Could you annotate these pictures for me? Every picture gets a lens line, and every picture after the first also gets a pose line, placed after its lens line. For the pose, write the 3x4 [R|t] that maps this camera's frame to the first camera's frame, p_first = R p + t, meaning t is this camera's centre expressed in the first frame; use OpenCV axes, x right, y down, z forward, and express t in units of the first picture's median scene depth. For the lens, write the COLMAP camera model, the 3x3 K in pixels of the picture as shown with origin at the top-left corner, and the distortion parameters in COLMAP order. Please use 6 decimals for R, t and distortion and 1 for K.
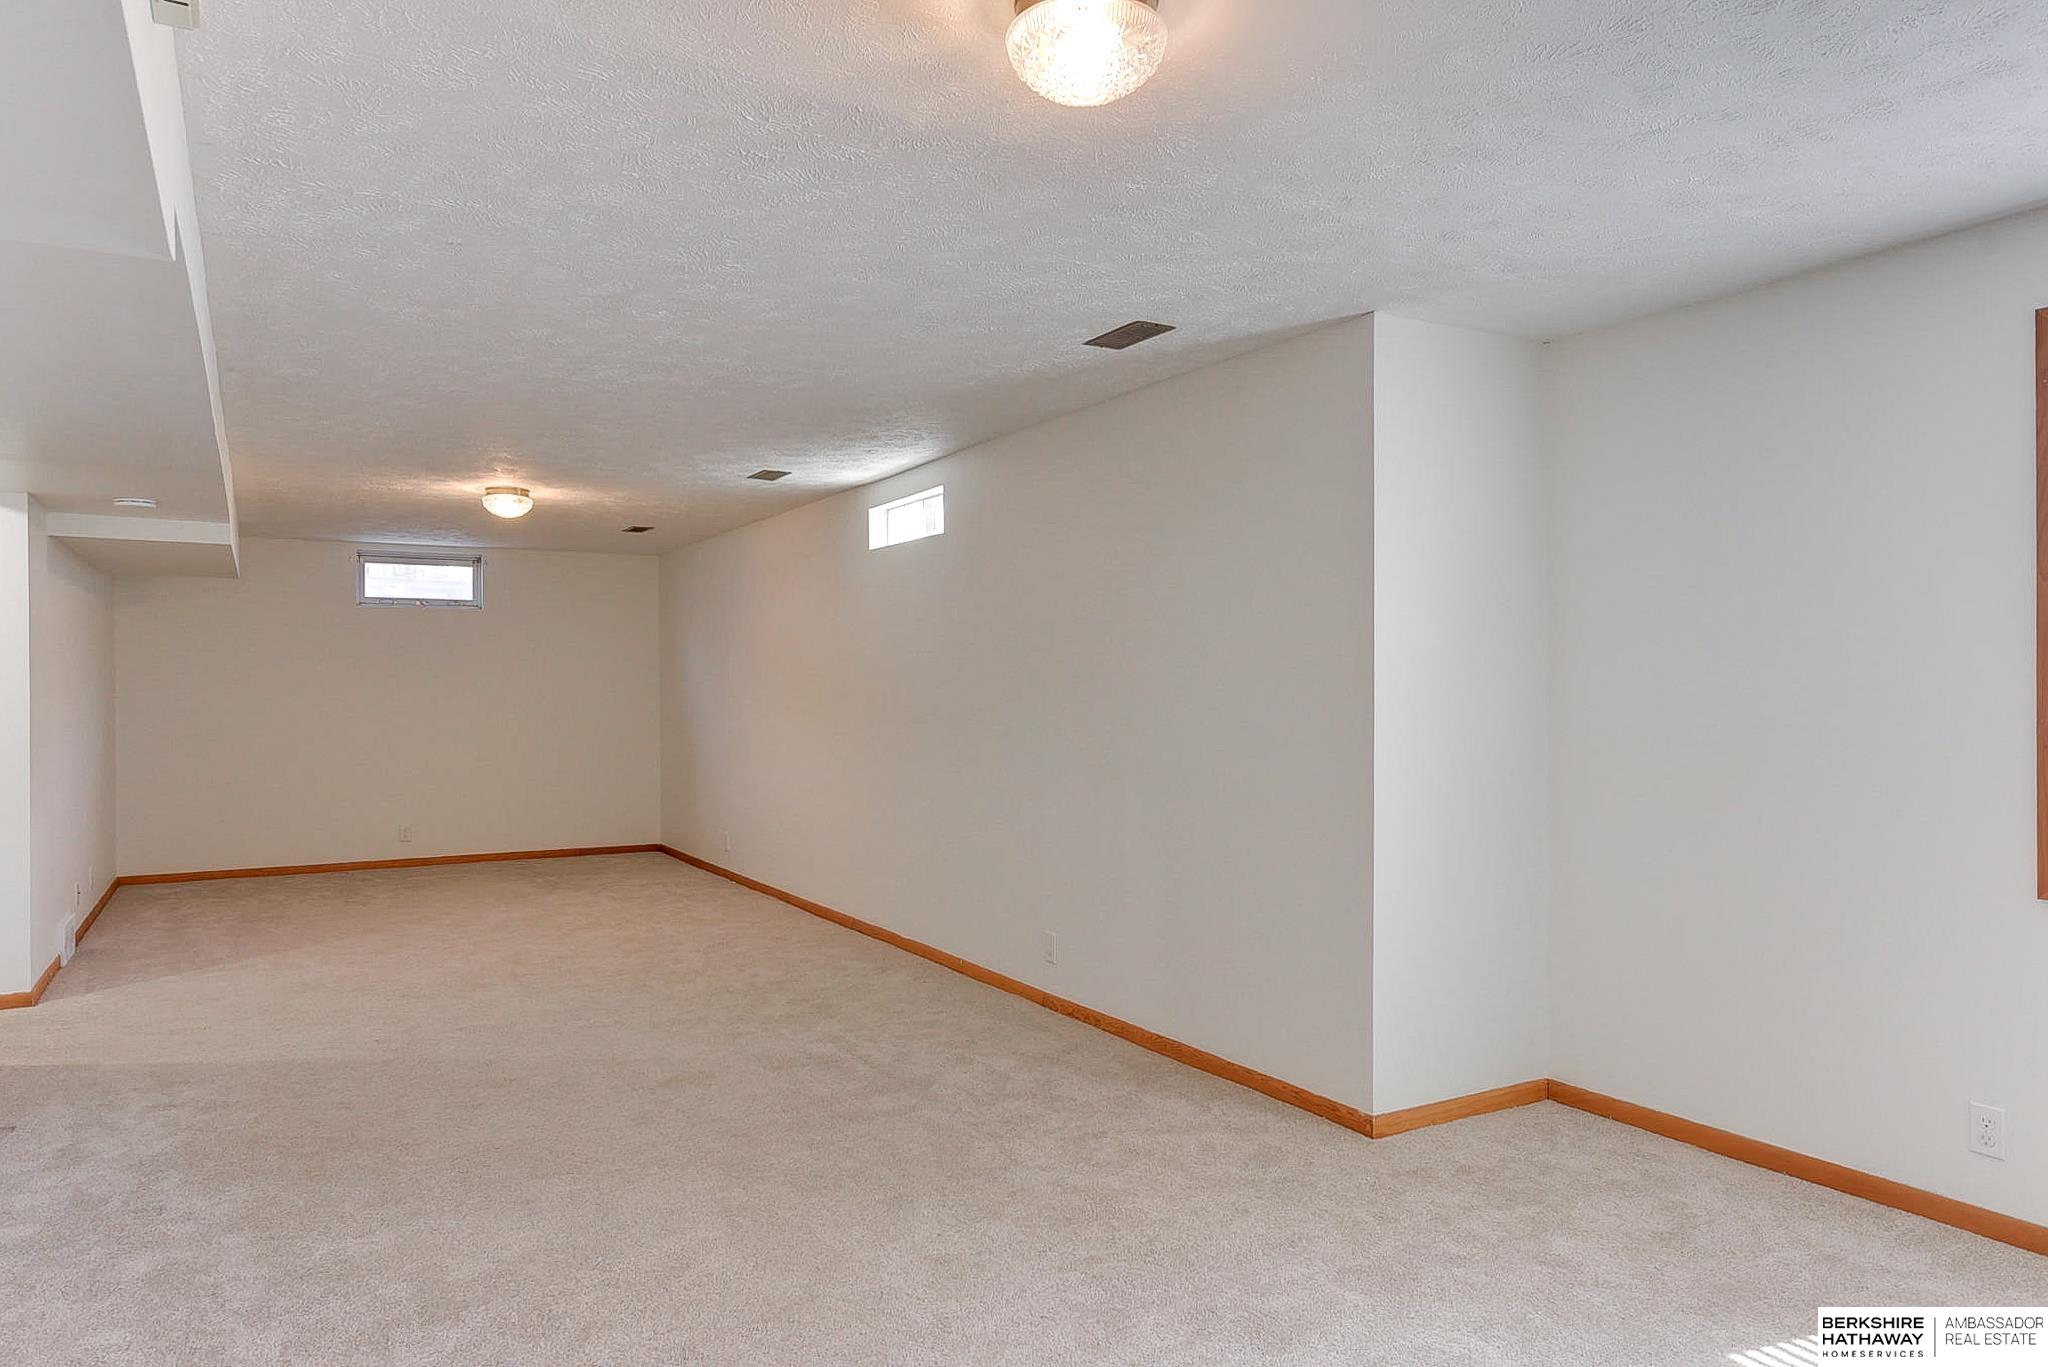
lens RADIAL K [[1226.5, 0, 1024.1], [0, 1226.5, 684.7], [0, 0, 1]] dist [0.006362, -0.000219]
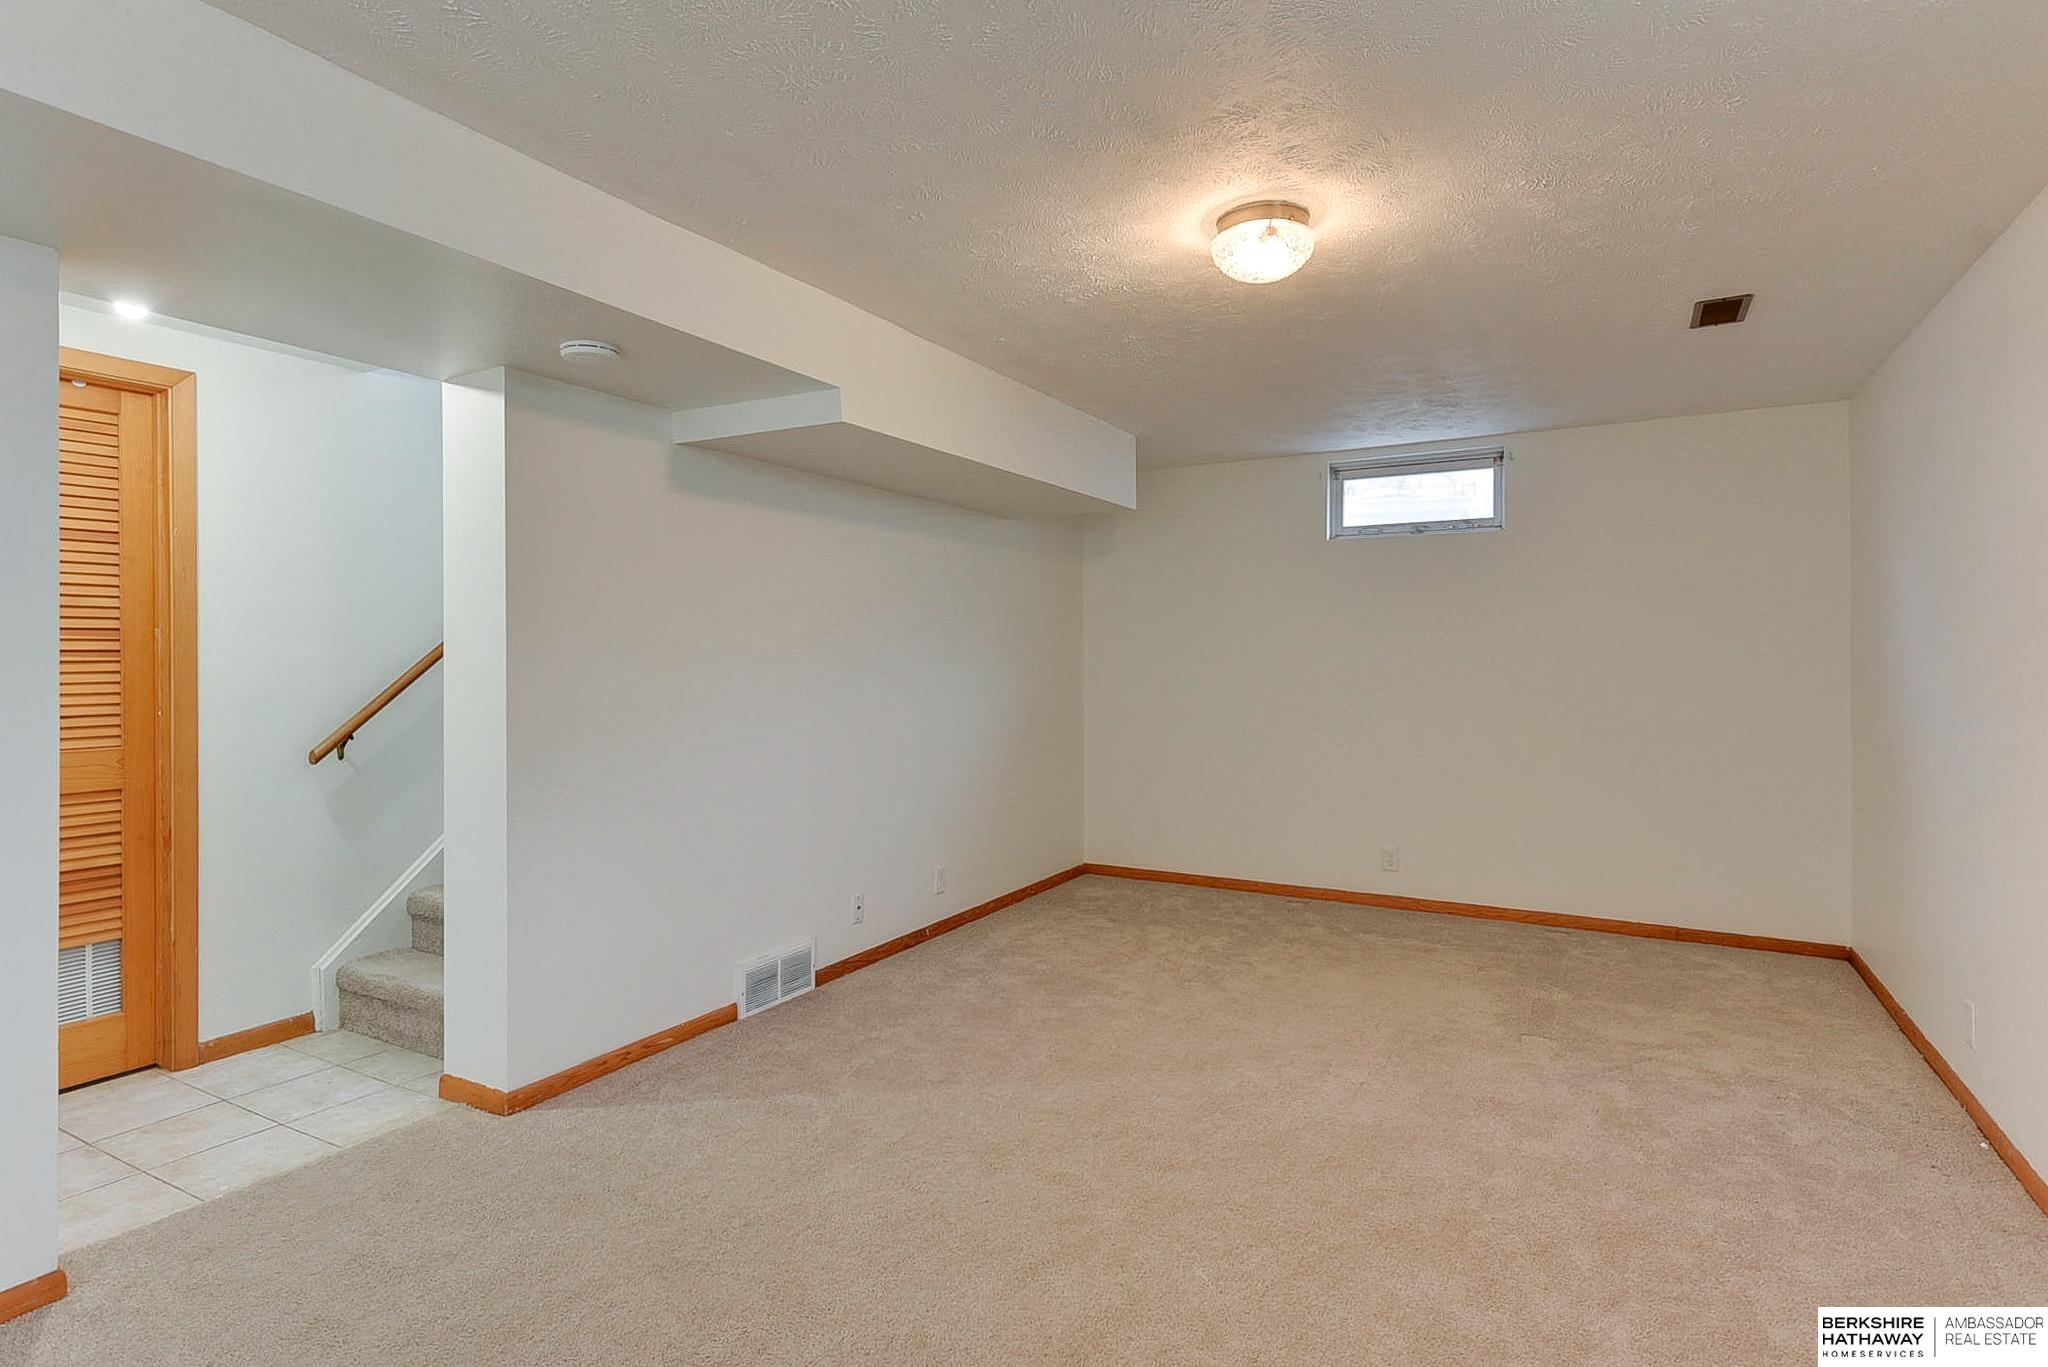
lens RADIAL K [[1034.4, 0, 1027.8], [0, 1034.4, 665.2], [0, 0, 1]] dist [0.006056, -0.003772]
pose [[0.494638, 0.012998, -0.869002, -0.093387], [0.002524, 0.999862, 0.016392, 0.000071], [0.869096, -0.010301, 0.494537, 0.528584]]
